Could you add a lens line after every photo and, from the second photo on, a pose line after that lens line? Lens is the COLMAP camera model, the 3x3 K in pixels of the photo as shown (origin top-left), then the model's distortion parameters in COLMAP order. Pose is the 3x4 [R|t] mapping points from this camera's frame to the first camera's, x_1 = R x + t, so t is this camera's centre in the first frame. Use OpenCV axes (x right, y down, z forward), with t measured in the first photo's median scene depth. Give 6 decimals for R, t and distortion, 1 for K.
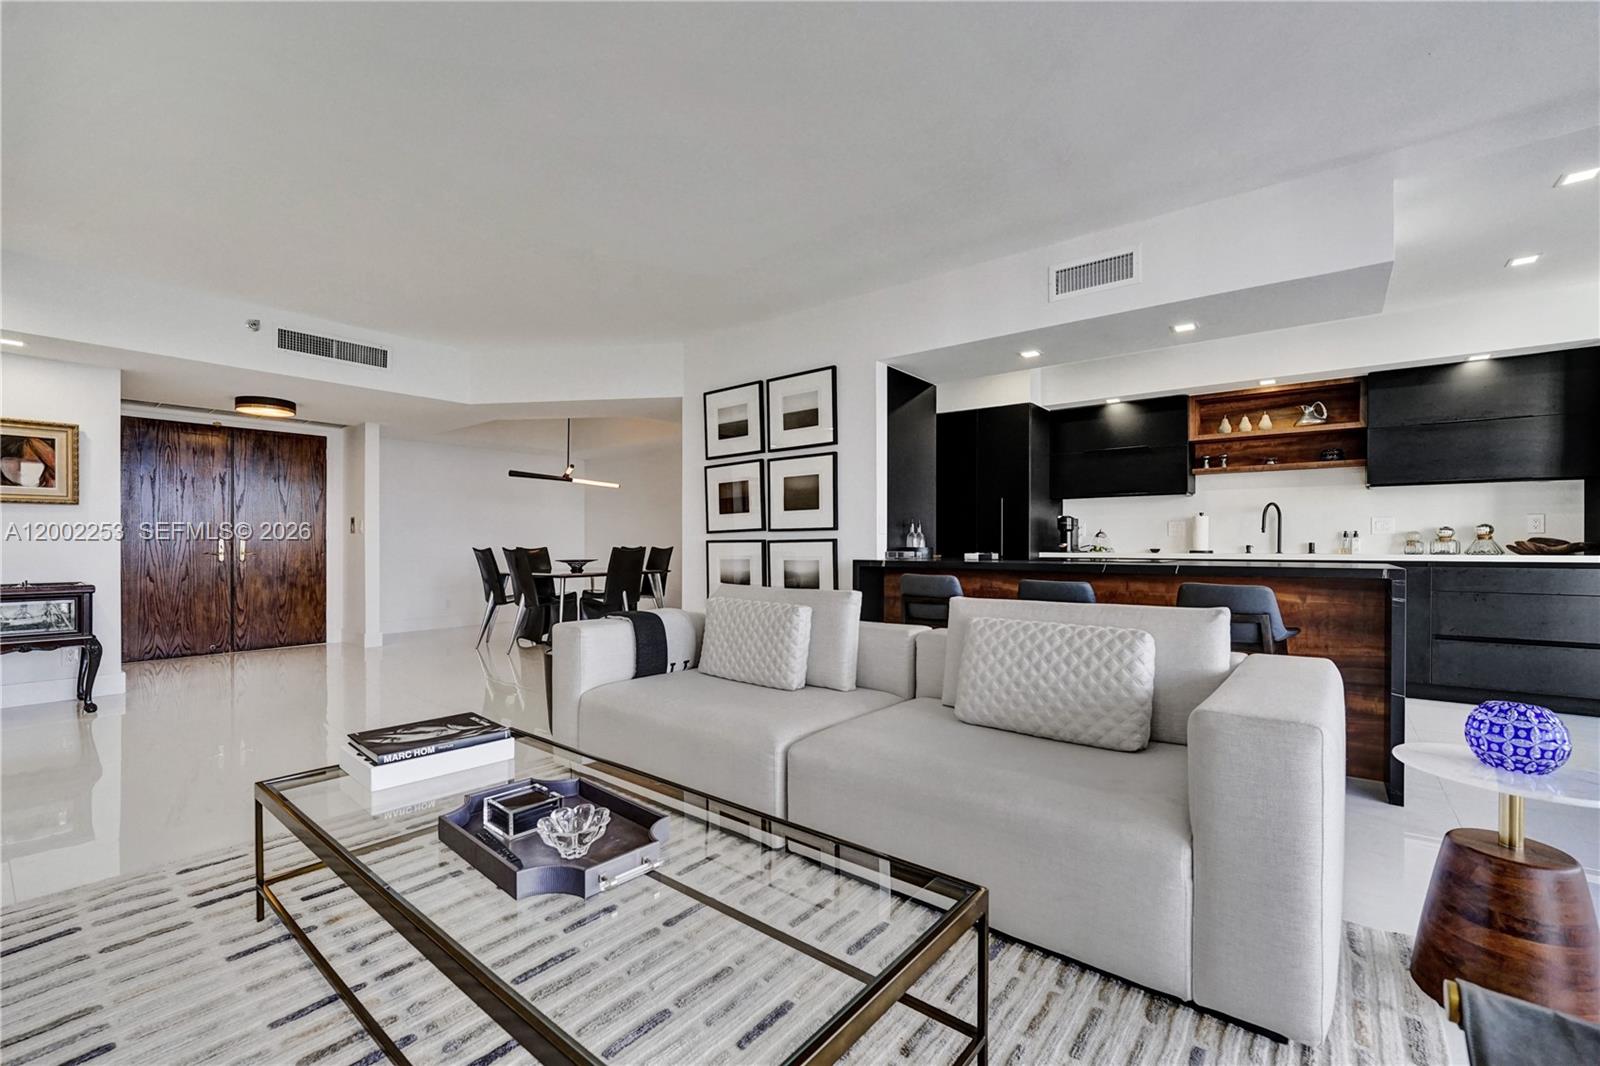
lens RADIAL K [[664.0, 0, 806.8], [0, 664.0, 541.5], [0, 0, 1]] dist [-0.019204, -0.003248]
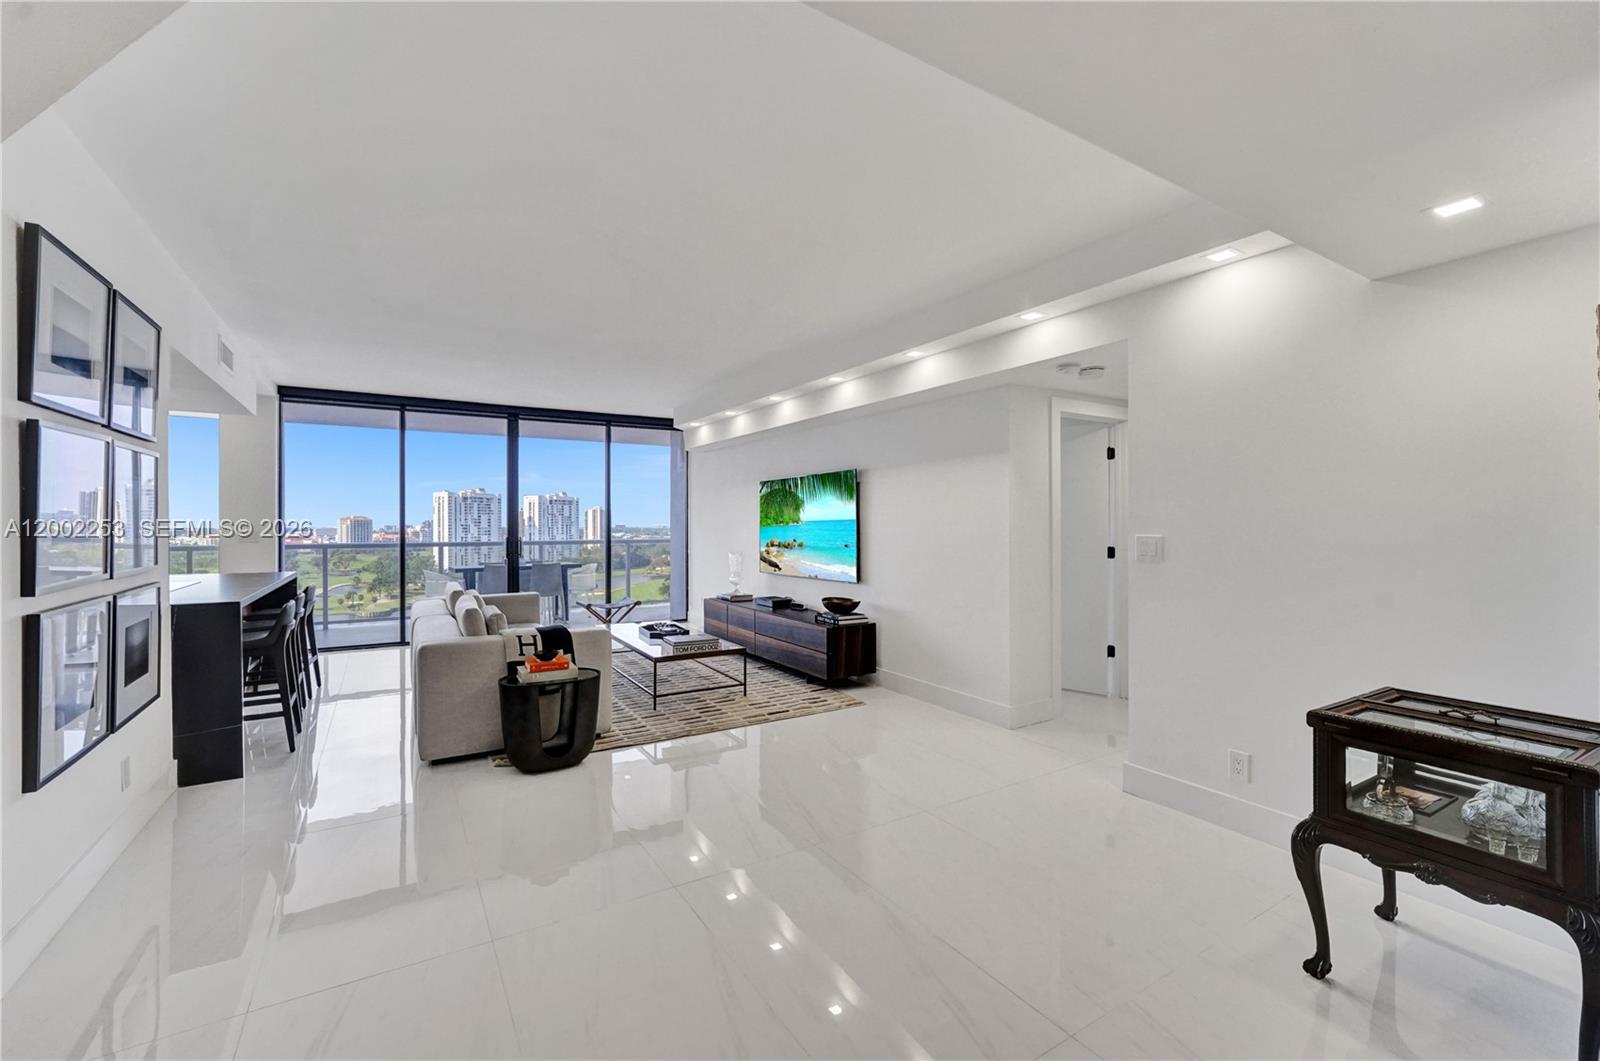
lens RADIAL K [[670.8, 0, 794.0], [0, 670.8, 526.3], [0, 0, 1]] dist [-0.011474, 0.003060]
pose [[-0.938101, -0.000215, 0.346363, -0.736493], [-0.000091, 1.000000, 0.000373, -0.056448], [-0.346363, 0.000319, -0.938101, 1.293144]]
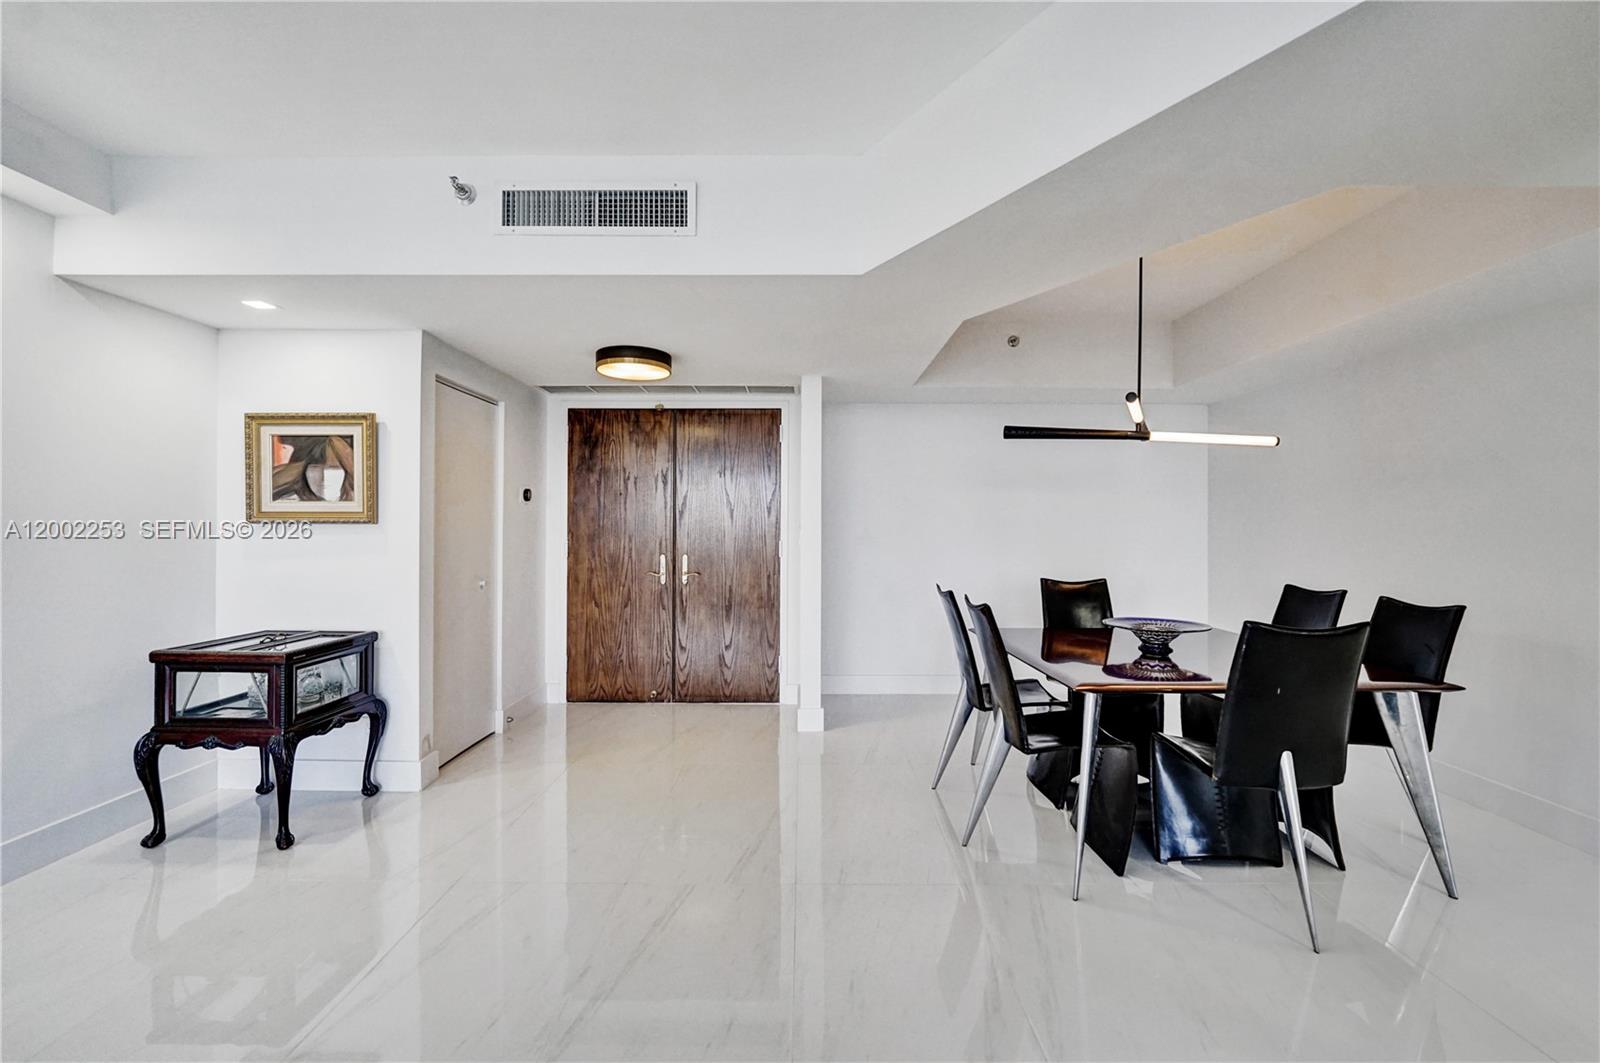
lens RADIAL K [[670.8, 0, 798.2], [0, 670.8, 526.9], [0, 0, 1]] dist [-0.011474, 0.003060]
pose [[0.610065, 0.002375, -0.792348, -0.218565], [-0.001137, 0.999997, 0.002123, -0.049464], [0.792351, -0.000394, 0.610066, 0.823155]]
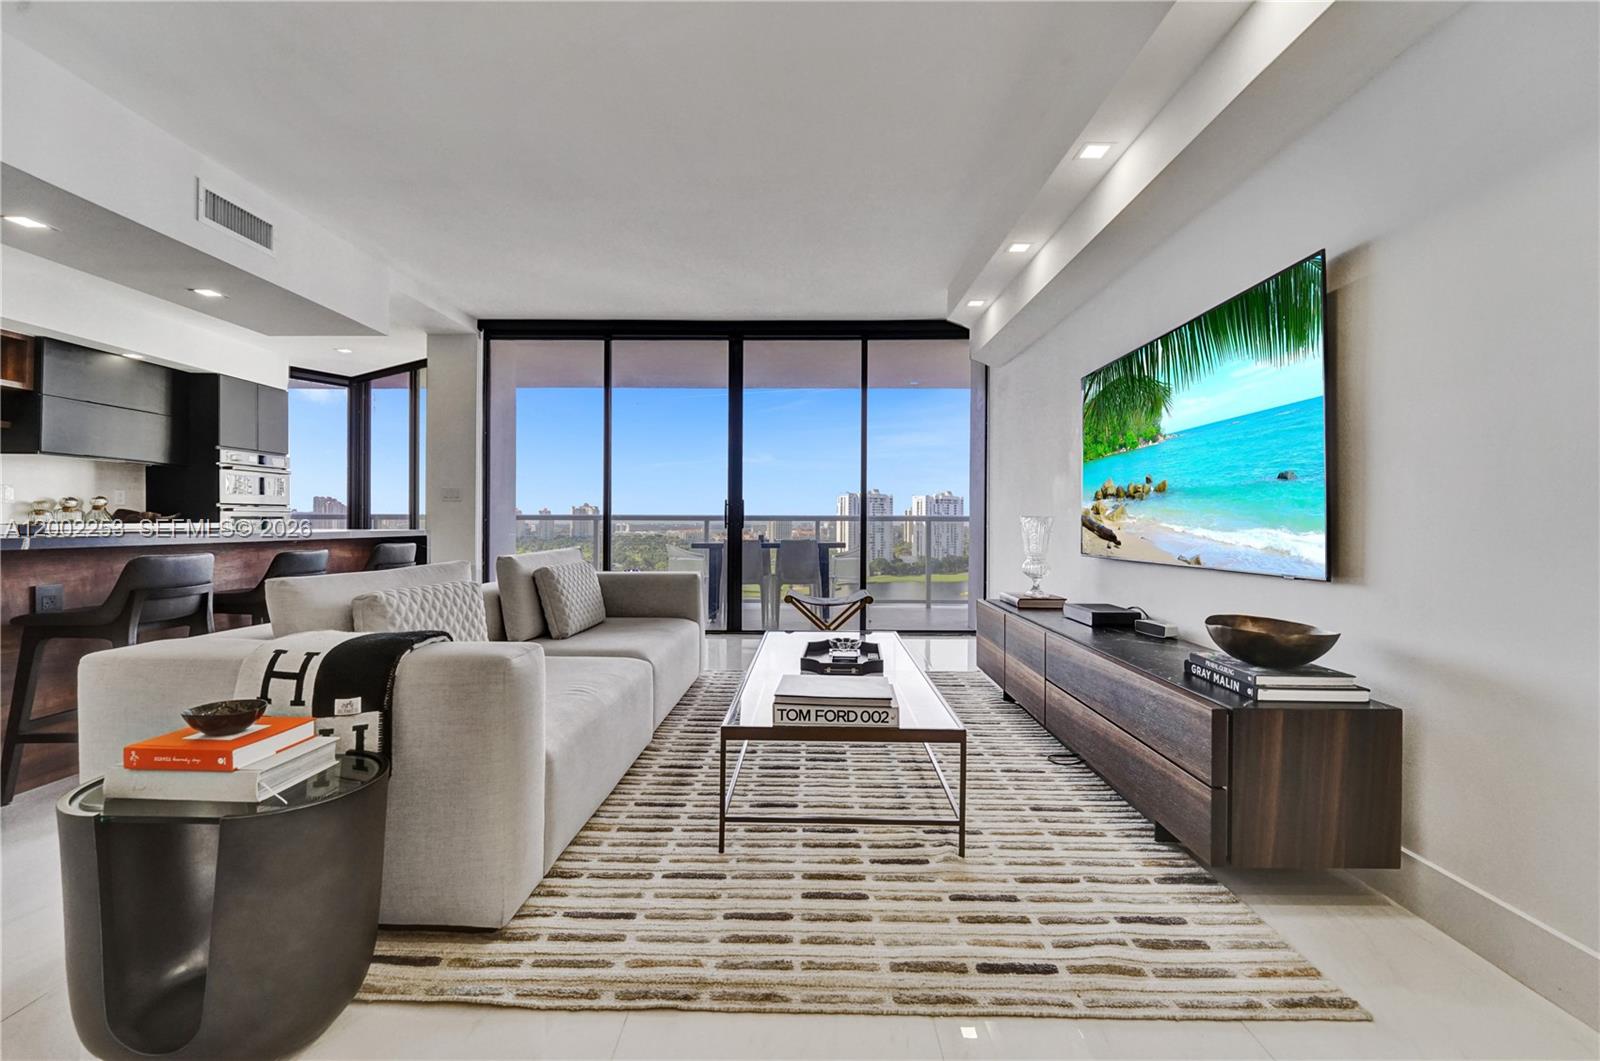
lens RADIAL K [[670.8, 0, 798.1], [0, 670.8, 524.6], [0, 0, 1]] dist [-0.011474, 0.003060]
pose [[-0.614370, -0.005688, 0.788997, -0.561137], [-0.007005, 0.999974, 0.001755, 0.010130], [-0.788987, -0.004449, -0.614394, 0.675522]]
